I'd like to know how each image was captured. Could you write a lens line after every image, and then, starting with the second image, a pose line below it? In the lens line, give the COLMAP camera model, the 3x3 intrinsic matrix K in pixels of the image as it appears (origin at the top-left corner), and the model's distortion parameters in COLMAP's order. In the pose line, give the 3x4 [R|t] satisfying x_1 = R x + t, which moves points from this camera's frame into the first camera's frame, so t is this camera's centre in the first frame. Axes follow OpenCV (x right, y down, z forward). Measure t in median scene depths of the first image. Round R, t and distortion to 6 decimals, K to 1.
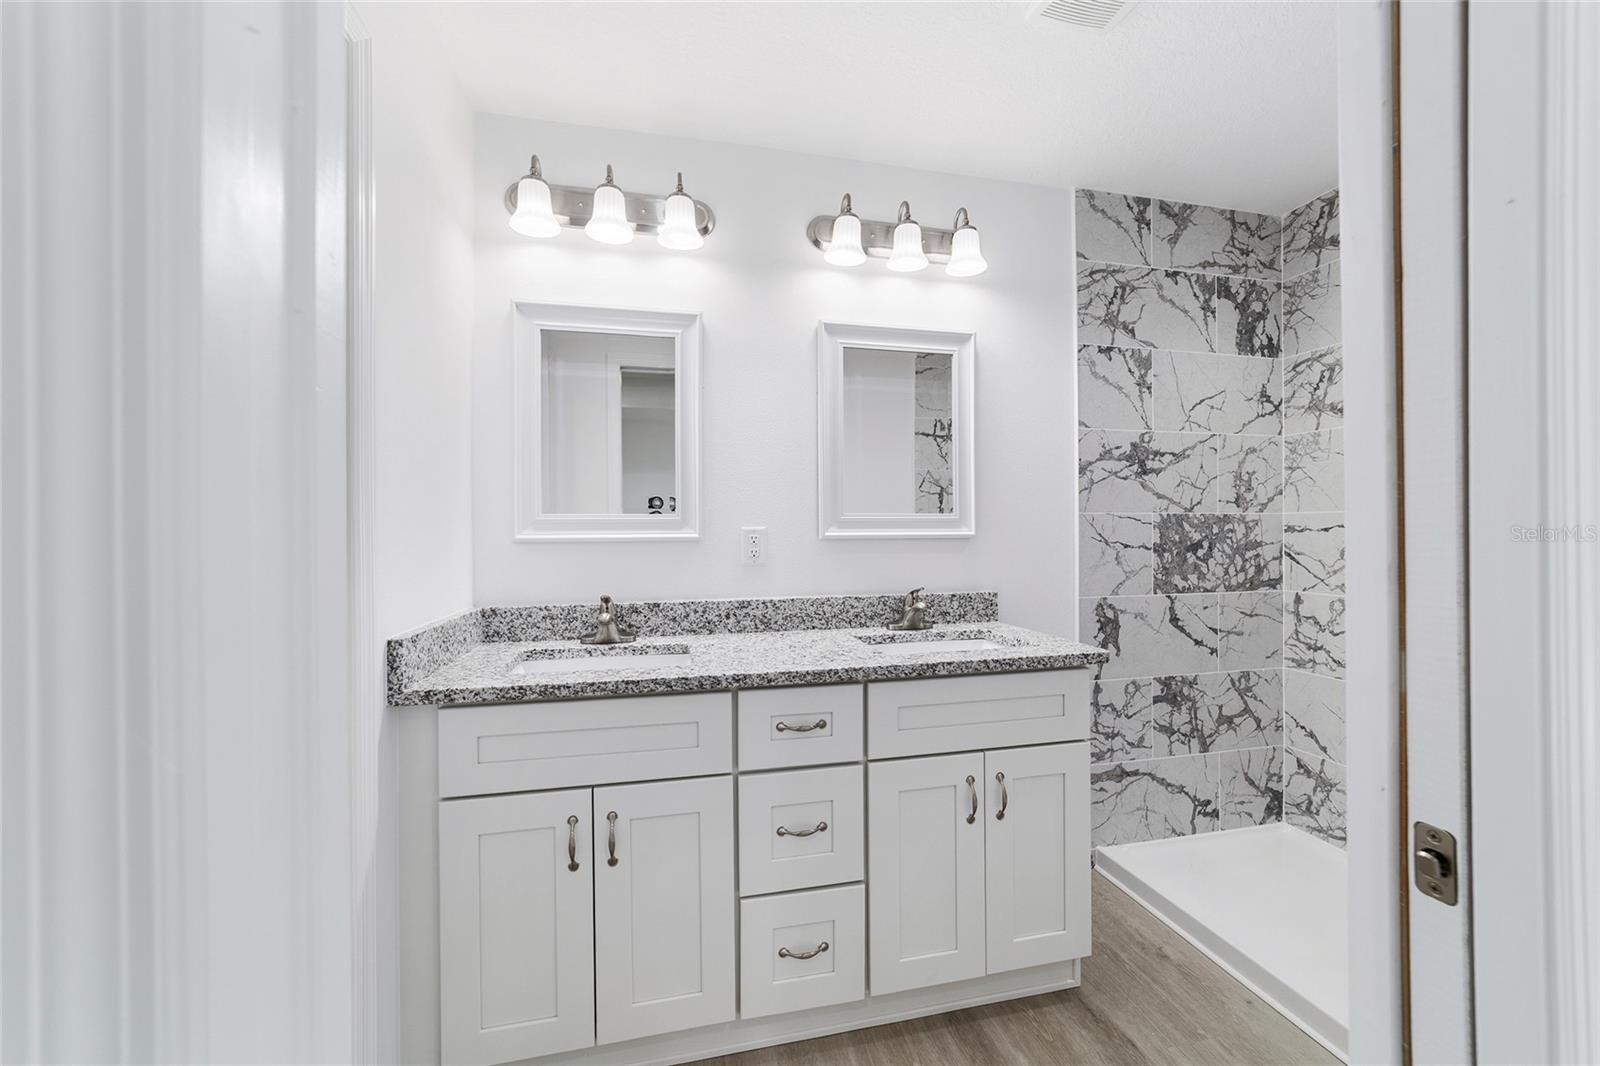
lens RADIAL K [[611.7, 0, 799.0], [0, 611.7, 530.4], [0, 0, 1]] dist [-0.017854, 0.007813]
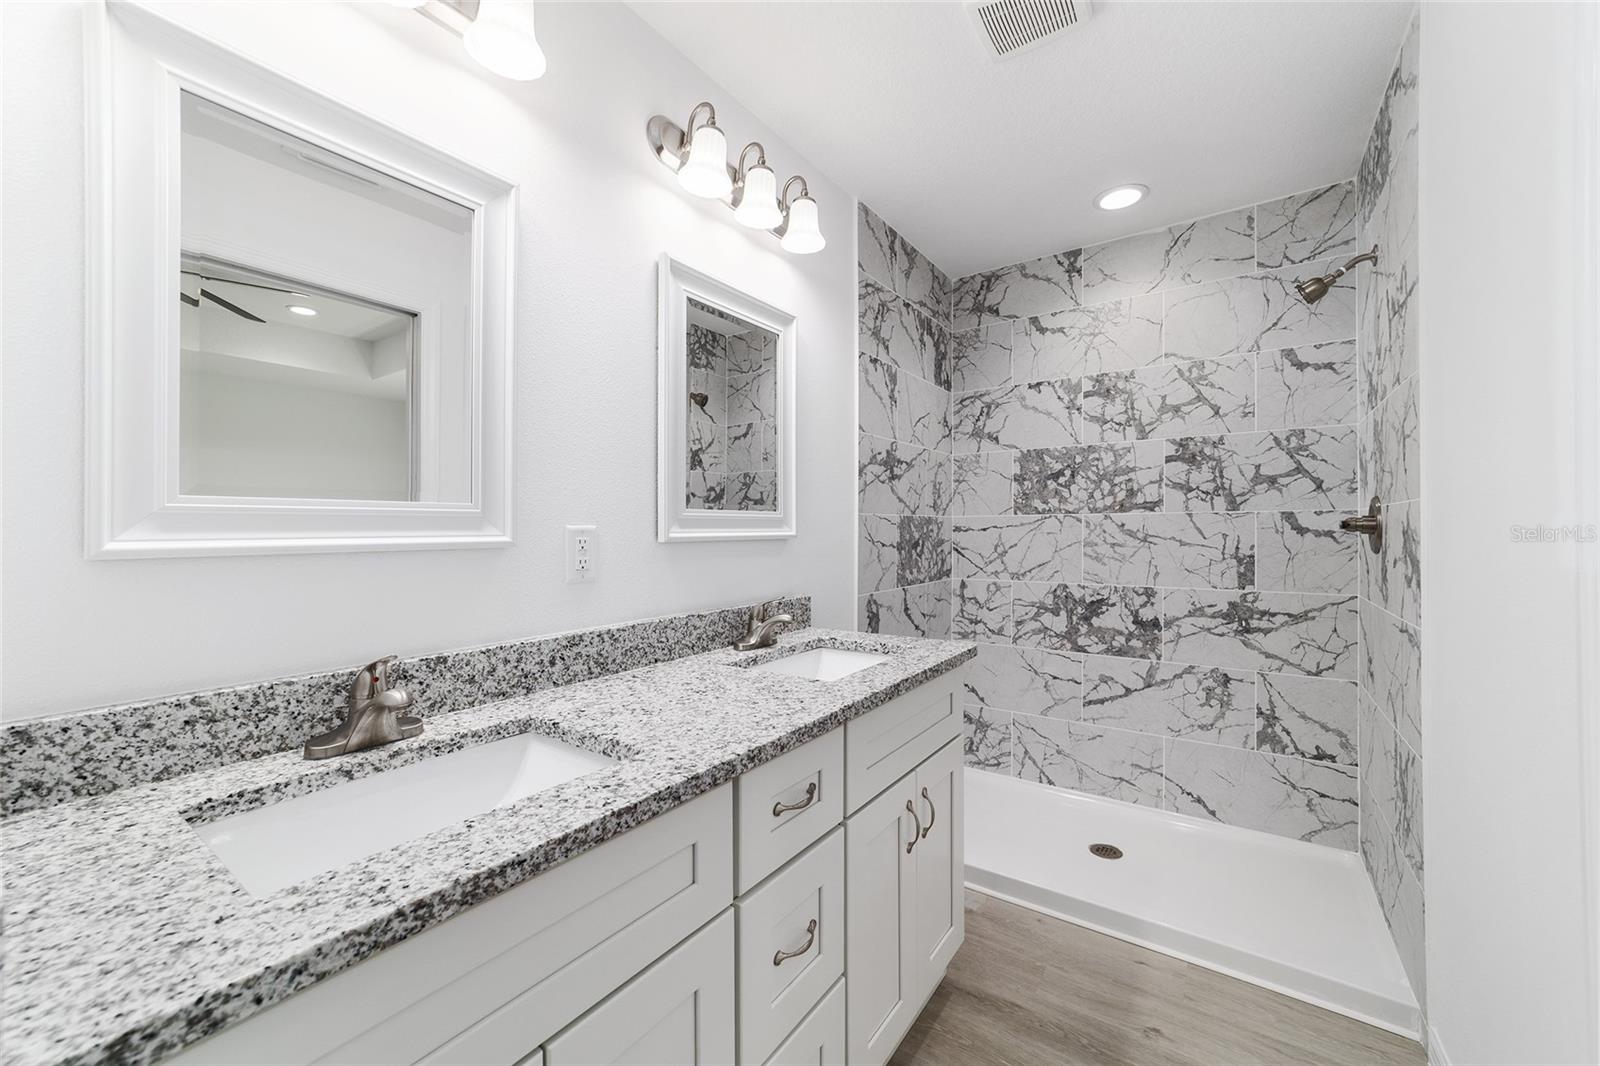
lens RADIAL K [[610.2, 0, 798.5], [0, 610.2, 528.5], [0, 0, 1]] dist [-0.018013, 0.009049]
pose [[0.755227, 0.000278, 0.655464, -0.294696], [0.005298, 0.999965, -0.006528, 0.002853], [-0.655442, 0.008403, 0.755198, 0.286236]]
